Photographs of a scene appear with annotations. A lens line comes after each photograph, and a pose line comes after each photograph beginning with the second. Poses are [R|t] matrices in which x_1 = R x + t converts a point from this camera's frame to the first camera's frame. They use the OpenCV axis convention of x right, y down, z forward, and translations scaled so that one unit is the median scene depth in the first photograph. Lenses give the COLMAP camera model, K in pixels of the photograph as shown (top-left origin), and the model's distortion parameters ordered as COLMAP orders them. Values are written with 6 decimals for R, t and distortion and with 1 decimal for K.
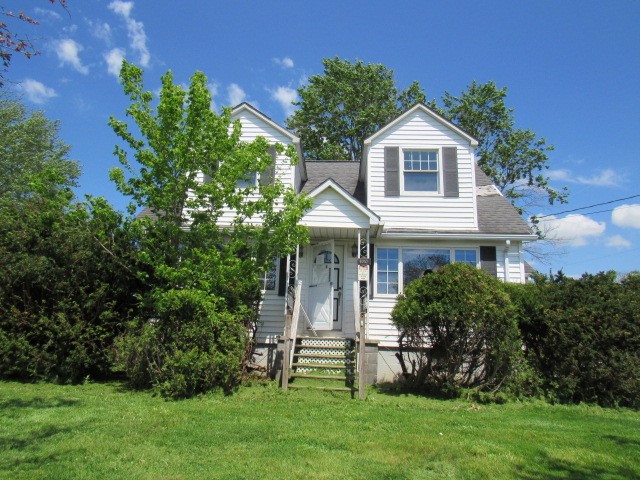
lens RADIAL K [[459.3, 0, 319.9], [0, 459.3, 247.0], [0, 0, 1]] dist [-0.023199, -0.000712]
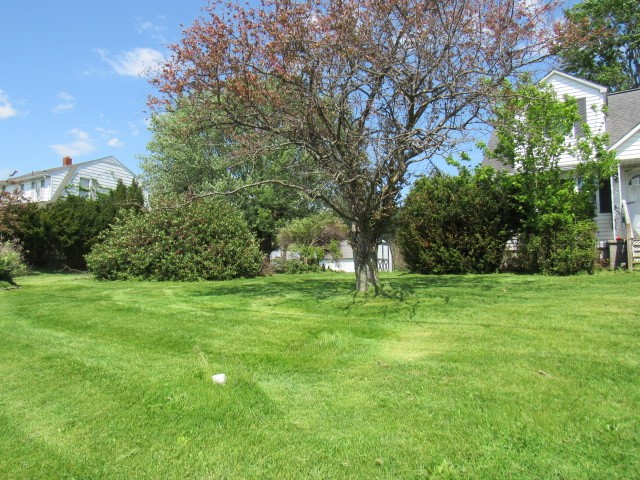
lens RADIAL K [[459.3, 0, 319.9], [0, 459.3, 247.0], [0, 0, 1]] dist [-0.023199, -0.000712]
pose [[0.870512, -0.073524, -0.486625, -0.238671], [0.145104, 0.983167, 0.111027, -0.087181], [0.470270, -0.167262, 0.866527, -0.808048]]
